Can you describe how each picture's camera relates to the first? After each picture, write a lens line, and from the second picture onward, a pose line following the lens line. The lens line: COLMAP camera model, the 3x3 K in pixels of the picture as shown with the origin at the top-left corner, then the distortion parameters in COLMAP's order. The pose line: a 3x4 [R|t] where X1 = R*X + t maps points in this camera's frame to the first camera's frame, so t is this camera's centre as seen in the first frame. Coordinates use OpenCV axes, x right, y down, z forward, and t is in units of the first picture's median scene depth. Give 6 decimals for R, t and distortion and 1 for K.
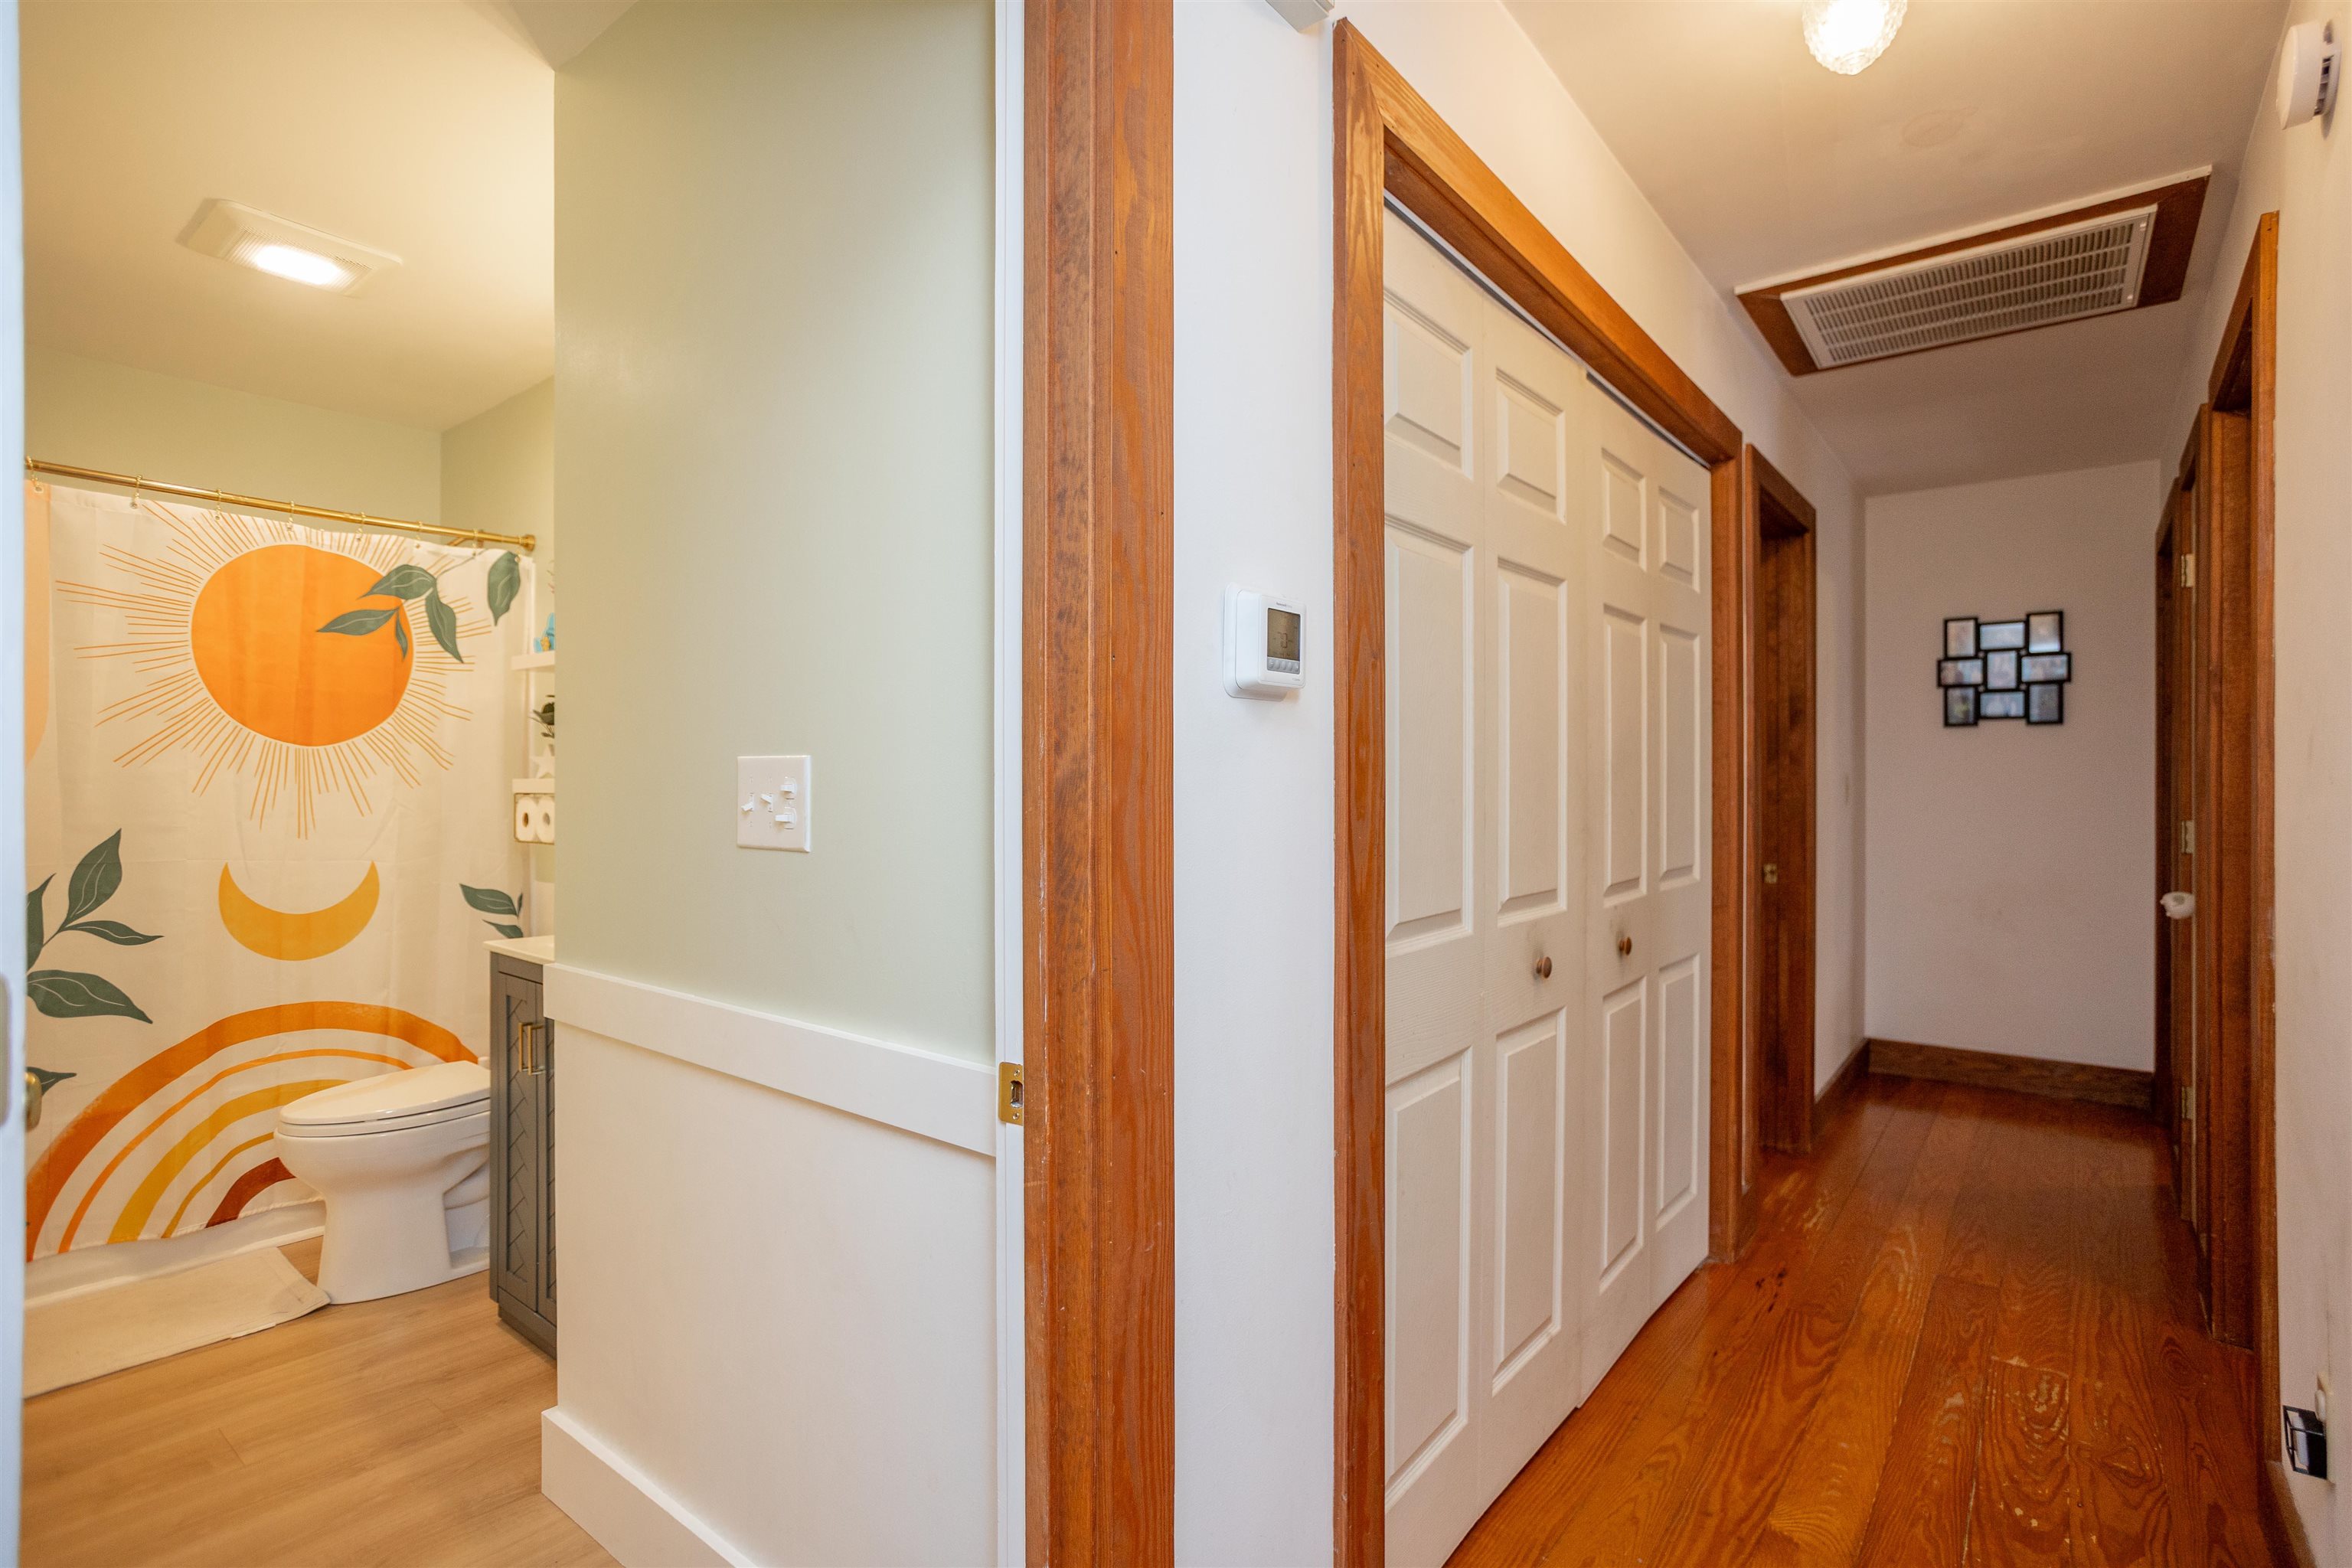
lens RADIAL K [[1137.4, 0, 1174.4], [0, 1137.4, 781.3], [0, 0, 1]] dist [-0.000381, 0.002908]
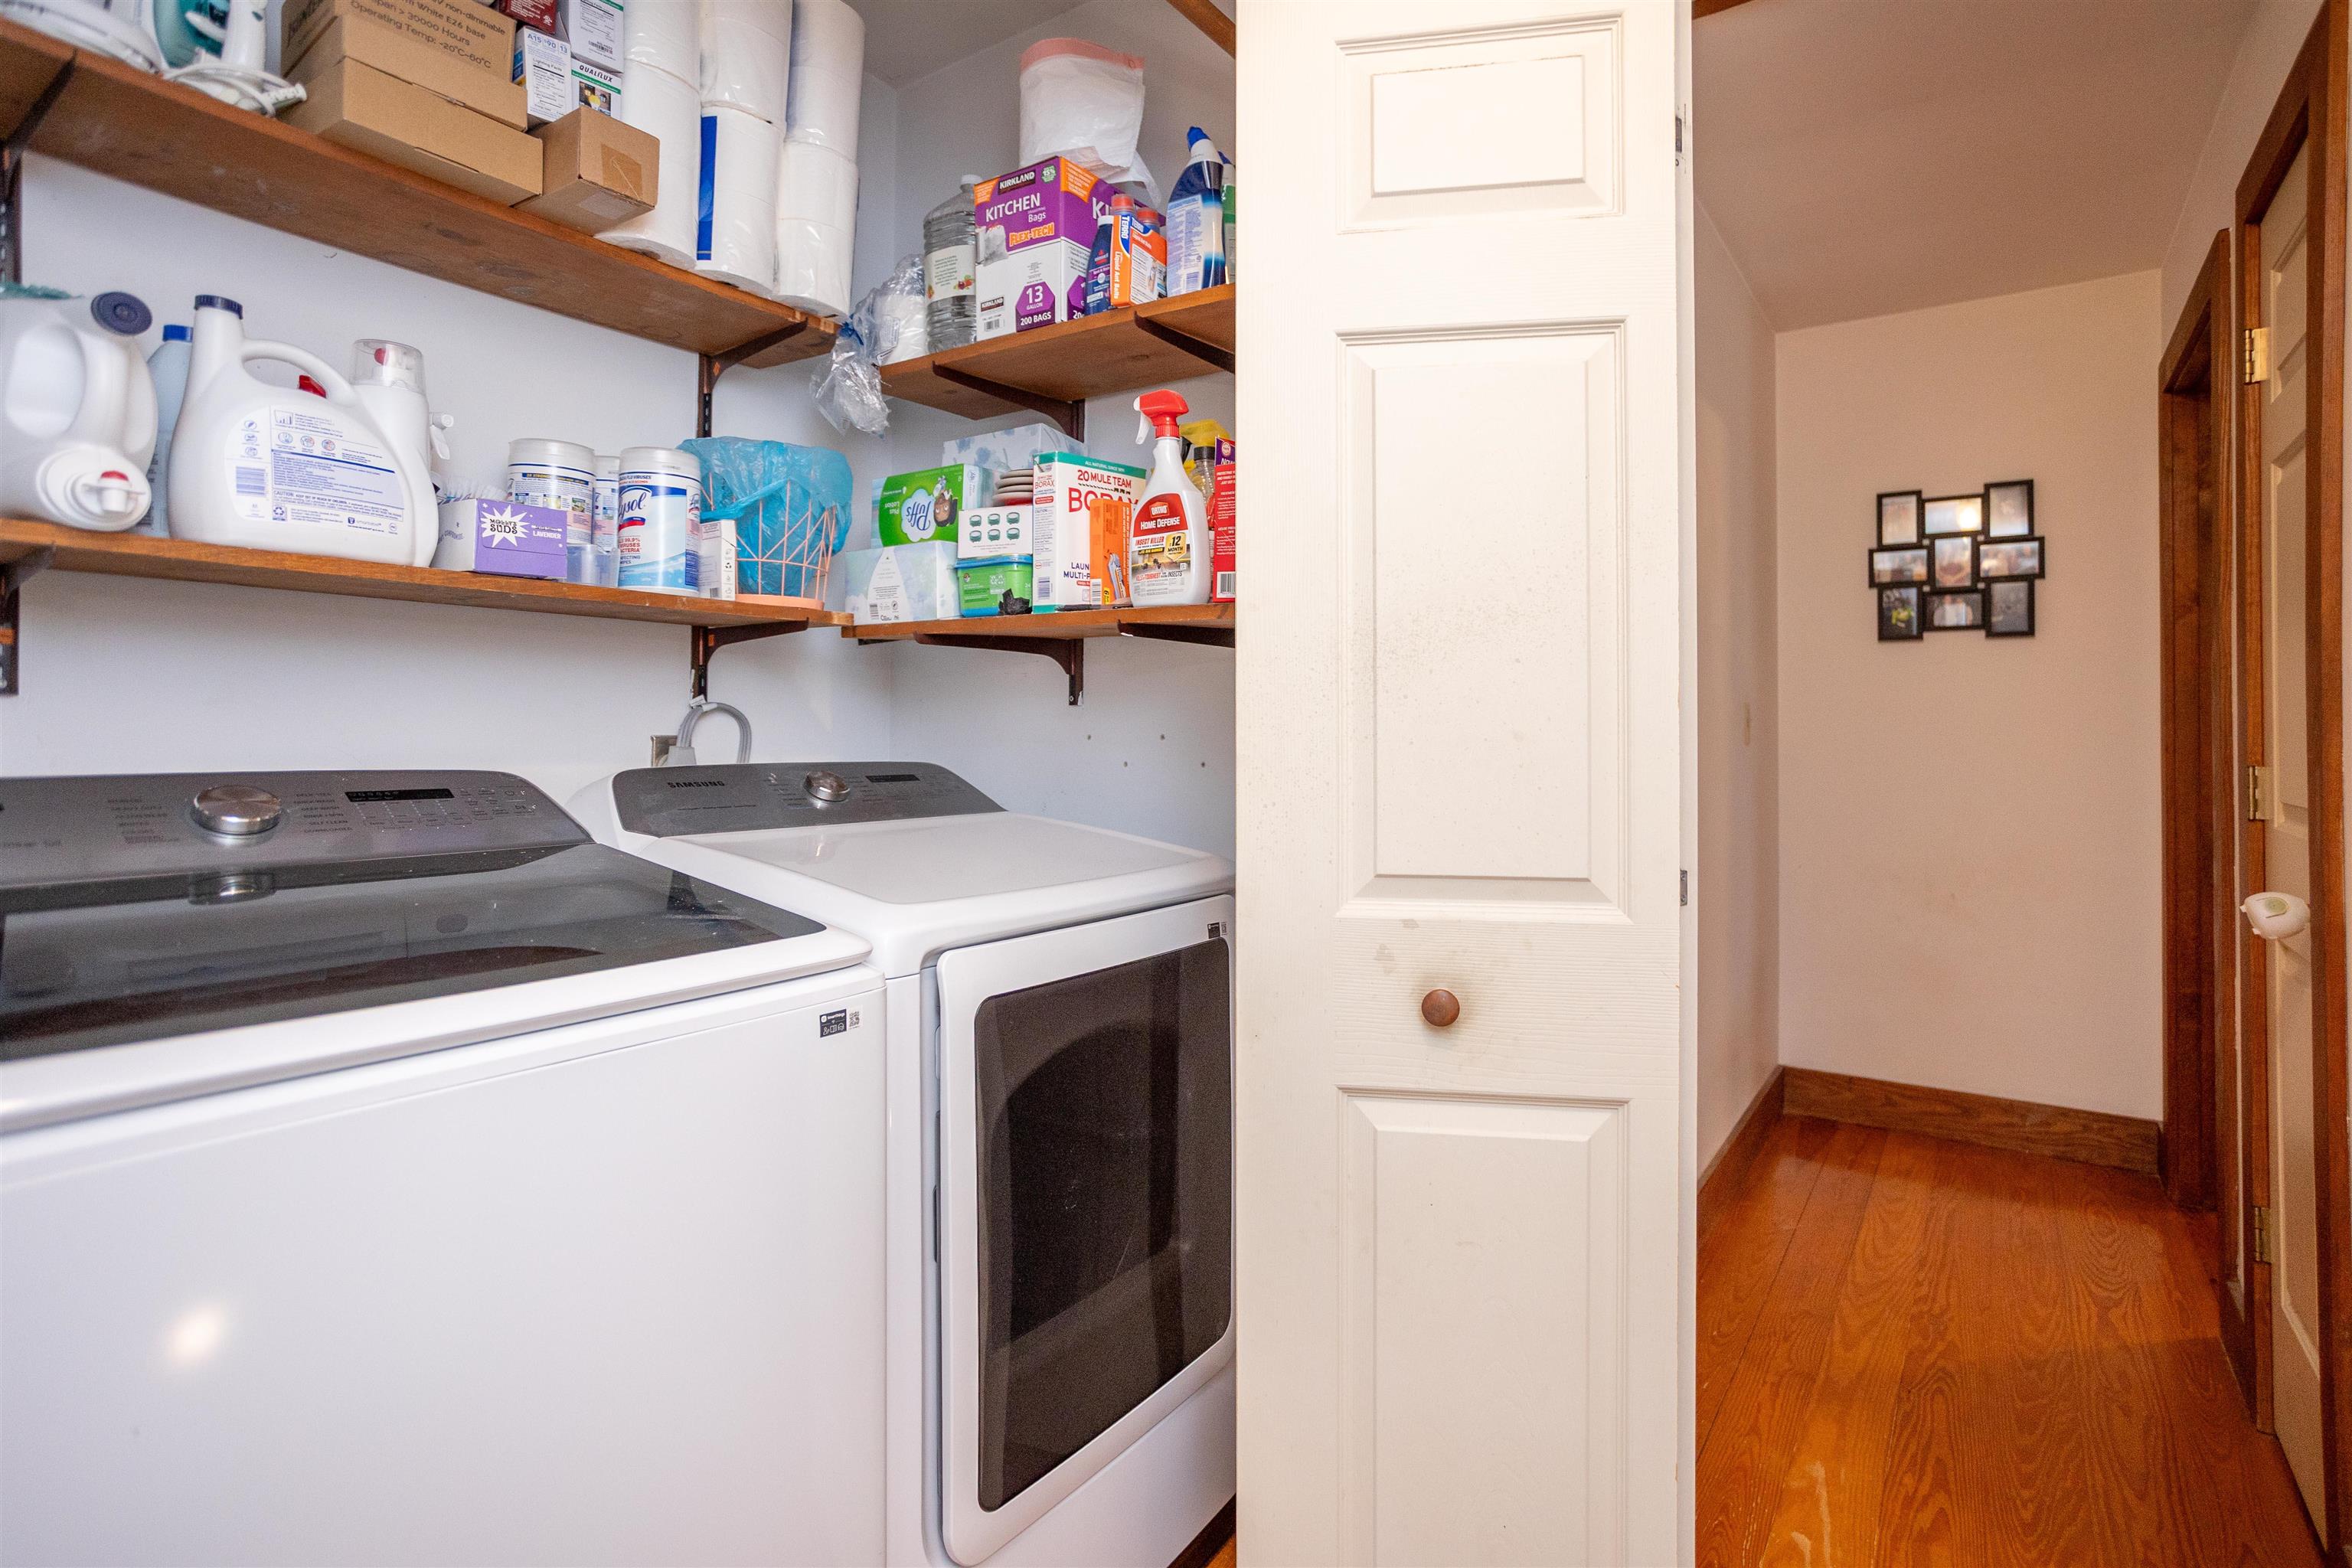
lens RADIAL K [[1137.4, 0, 1238.3], [0, 1137.4, 724.7], [0, 0, 1]] dist [-0.000381, 0.002908]
pose [[0.996972, 0.000910, 0.077753, 0.215217], [-0.000026, 0.999935, -0.011368, 0.014559], [-0.077758, 0.011332, 0.996908, 0.311950]]
